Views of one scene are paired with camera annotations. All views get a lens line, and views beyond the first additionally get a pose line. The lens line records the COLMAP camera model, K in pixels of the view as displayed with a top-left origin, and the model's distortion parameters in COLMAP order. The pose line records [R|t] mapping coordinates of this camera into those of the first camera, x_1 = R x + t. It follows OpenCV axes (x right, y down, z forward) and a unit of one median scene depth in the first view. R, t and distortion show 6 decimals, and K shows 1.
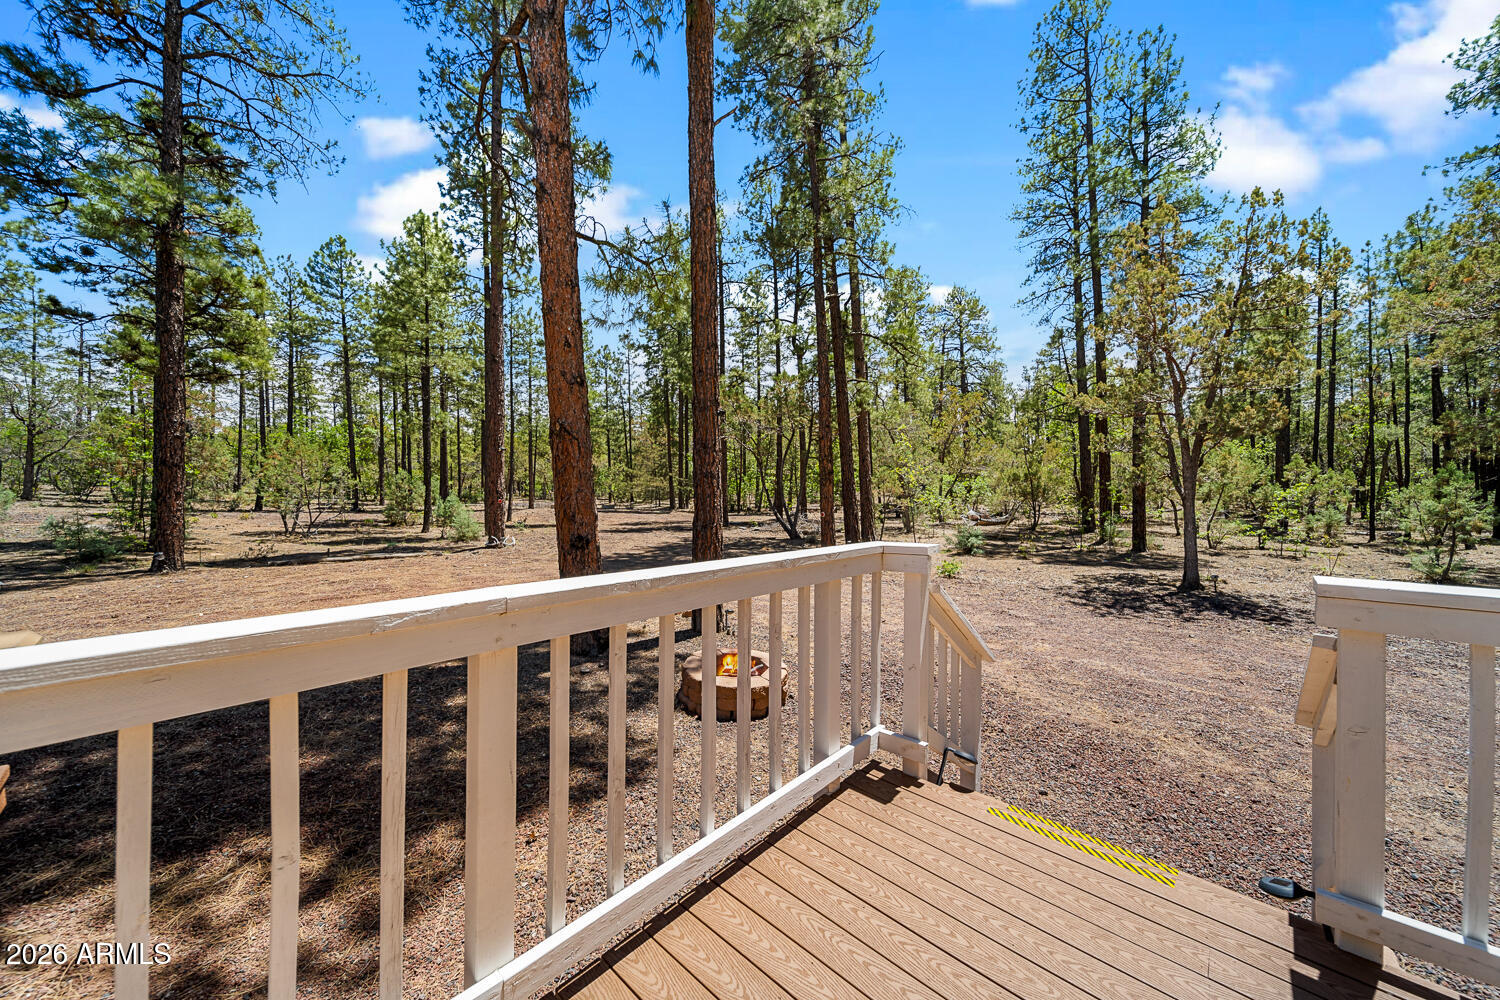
lens RADIAL K [[533.2, 0, 747.3], [0, 533.2, 503.6], [0, 0, 1]] dist [0.013521, -0.003722]
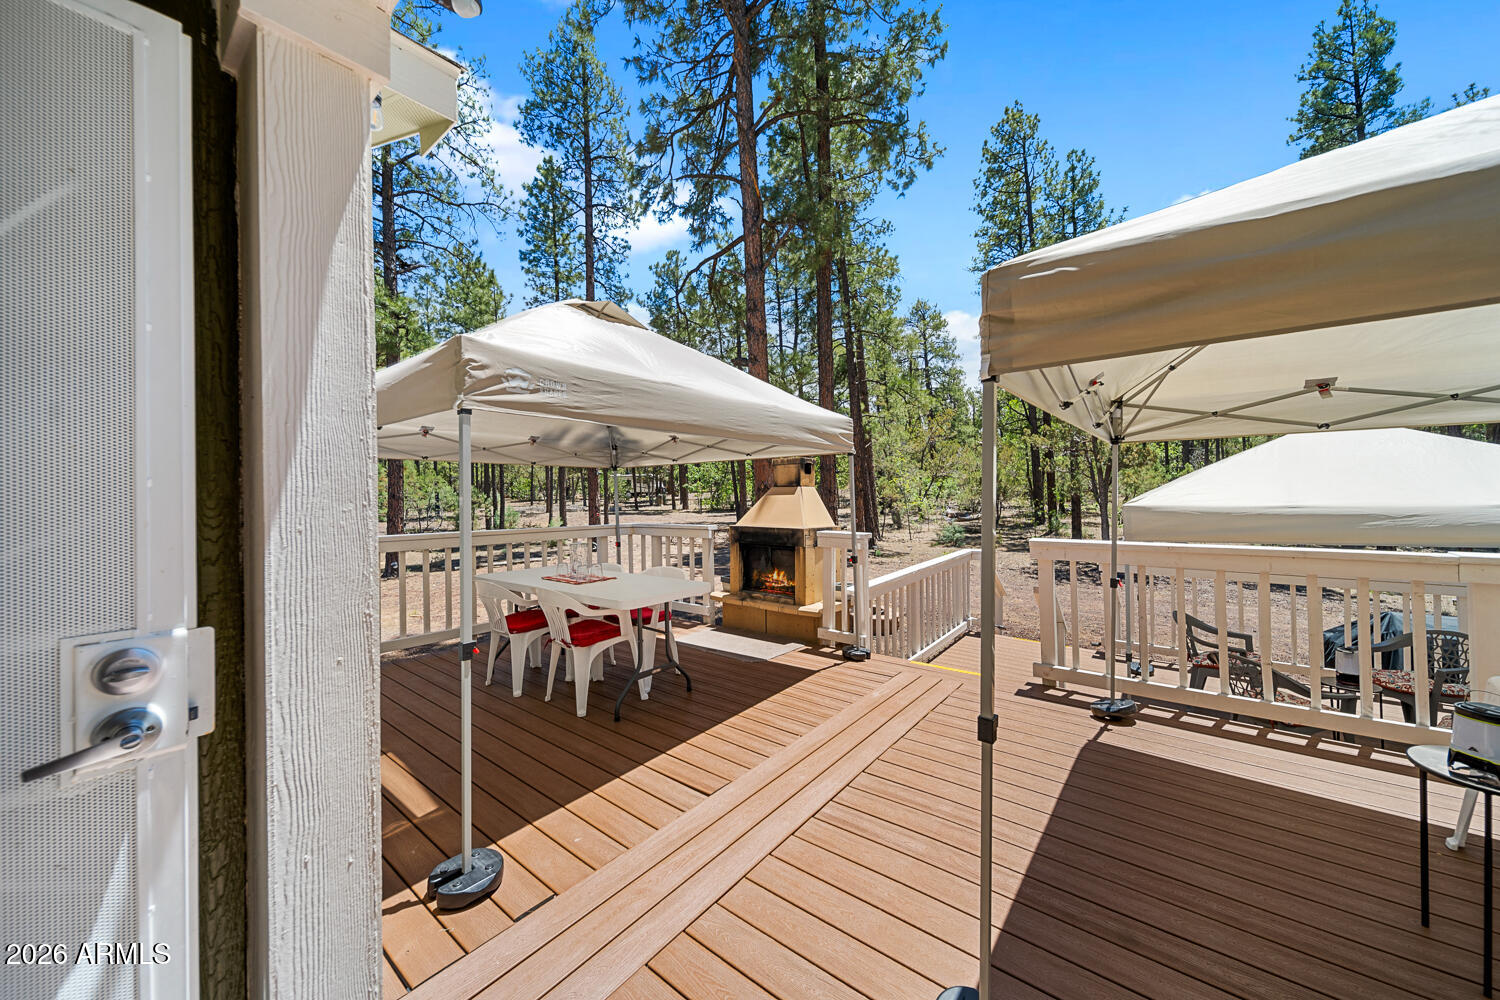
lens RADIAL K [[533.2, 0, 746.8], [0, 533.2, 492.6], [0, 0, 1]] dist [0.013521, -0.003722]
pose [[0.997450, -0.017849, 0.069105, -0.226754], [0.018182, 0.999826, -0.004197, -0.048566], [-0.069018, 0.005442, 0.997601, -0.348671]]
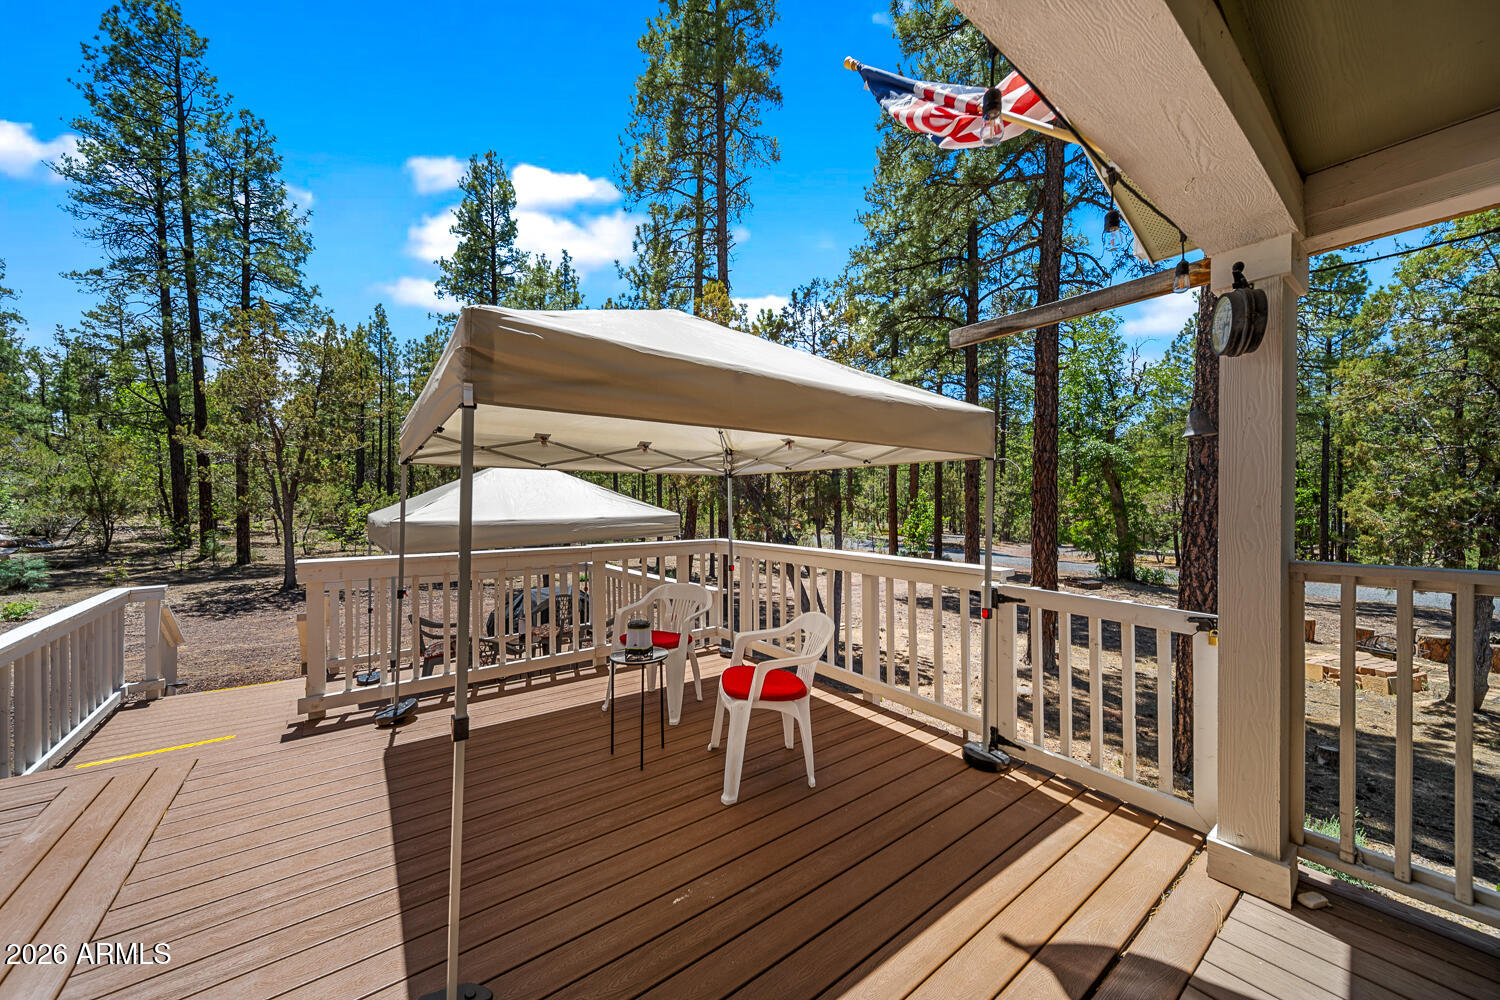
lens RADIAL K [[533.2, 0, 750.0], [0, 533.2, 509.1], [0, 0, 1]] dist [0.013521, -0.003722]
pose [[0.171501, -0.010332, 0.985130, -0.270027], [0.000702, 0.999946, 0.010365, -0.049057], [-0.985184, -0.001086, 0.171499, -0.328475]]
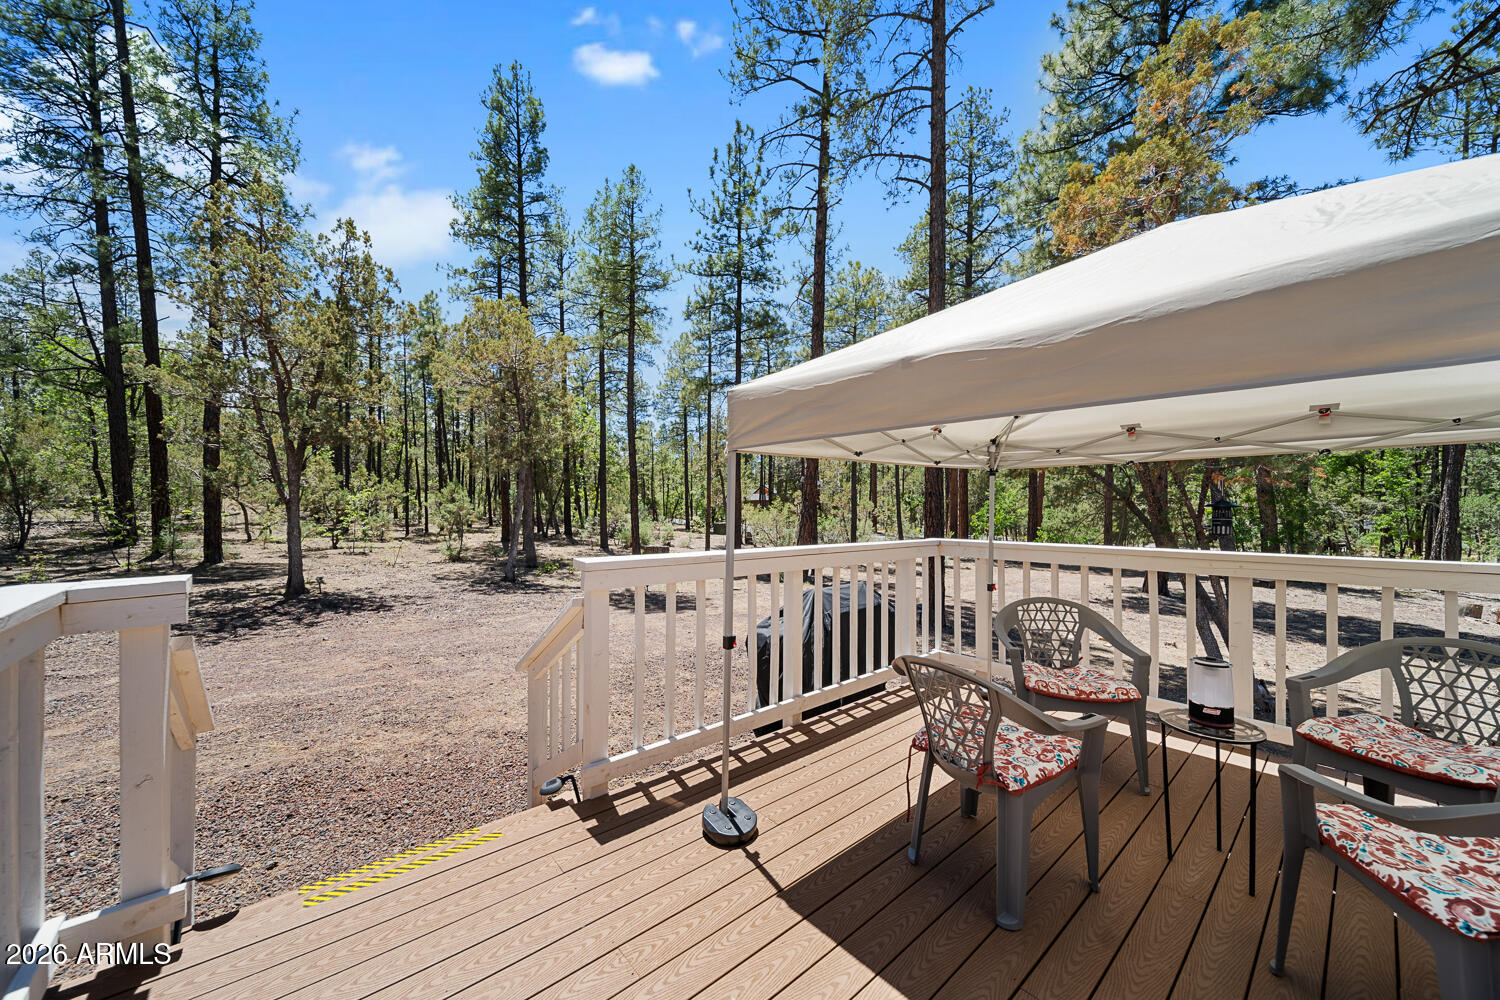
lens RADIAL K [[533.2, 0, 753.6], [0, 533.2, 511.9], [0, 0, 1]] dist [0.013521, -0.003722]
pose [[0.113071, -0.014685, 0.993478, -0.045001], [0.004200, 0.999889, 0.014302, -0.002013], [-0.993578, 0.002556, 0.113120, 0.046471]]
